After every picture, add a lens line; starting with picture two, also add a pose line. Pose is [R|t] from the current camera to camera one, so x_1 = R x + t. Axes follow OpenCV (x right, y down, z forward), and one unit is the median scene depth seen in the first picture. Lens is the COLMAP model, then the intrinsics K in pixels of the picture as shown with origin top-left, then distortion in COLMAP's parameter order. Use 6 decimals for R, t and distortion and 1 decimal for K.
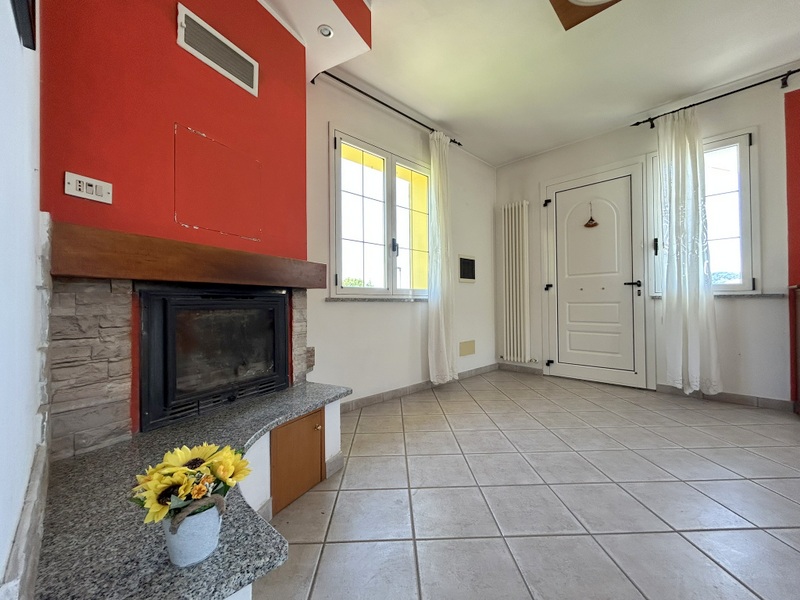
lens RADIAL K [[321.6, 0, 400.8], [0, 321.6, 299.9], [0, 0, 1]] dist [0.001017, 0.000059]
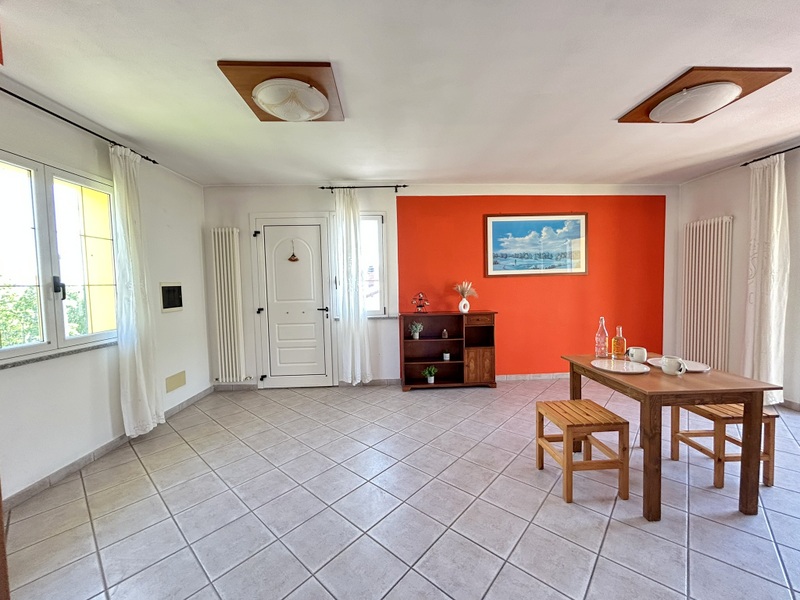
lens RADIAL K [[321.6, 0, 399.6], [0, 321.6, 299.7], [0, 0, 1]] dist [0.001017, 0.000059]
pose [[0.689606, -0.044866, 0.722794, -0.014714], [0.007142, 0.998452, 0.055163, -0.184671], [-0.724150, -0.032878, 0.688859, -0.155700]]
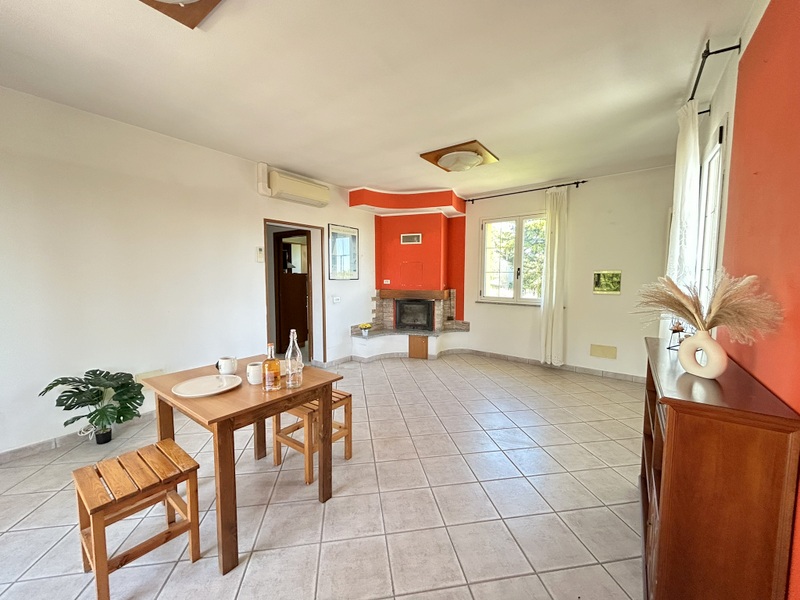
lens RADIAL K [[321.6, 0, 400.4], [0, 321.6, 301.3], [0, 0, 1]] dist [0.001017, 0.000059]
pose [[0.133714, 0.091722, -0.986766, 1.675943], [0.007123, 0.995593, 0.093508, -0.192436], [0.990994, -0.019532, 0.132471, 0.177446]]
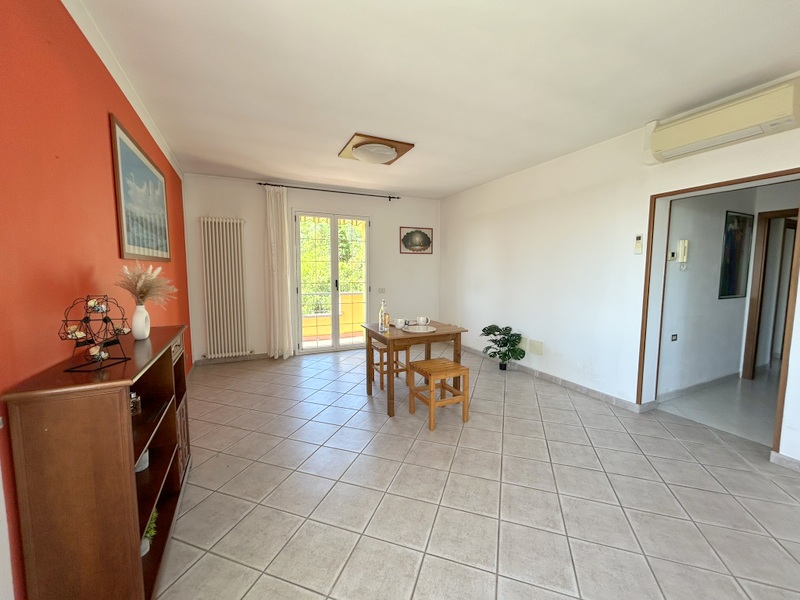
lens RADIAL K [[321.6, 0, 399.8], [0, 321.6, 300.0], [0, 0, 1]] dist [0.001017, 0.000059]
pose [[-0.936103, -0.024418, 0.350877, 0.588476], [0.002297, 0.997142, 0.075521, -0.162970], [-0.351719, 0.071502, -0.933371, 1.076989]]
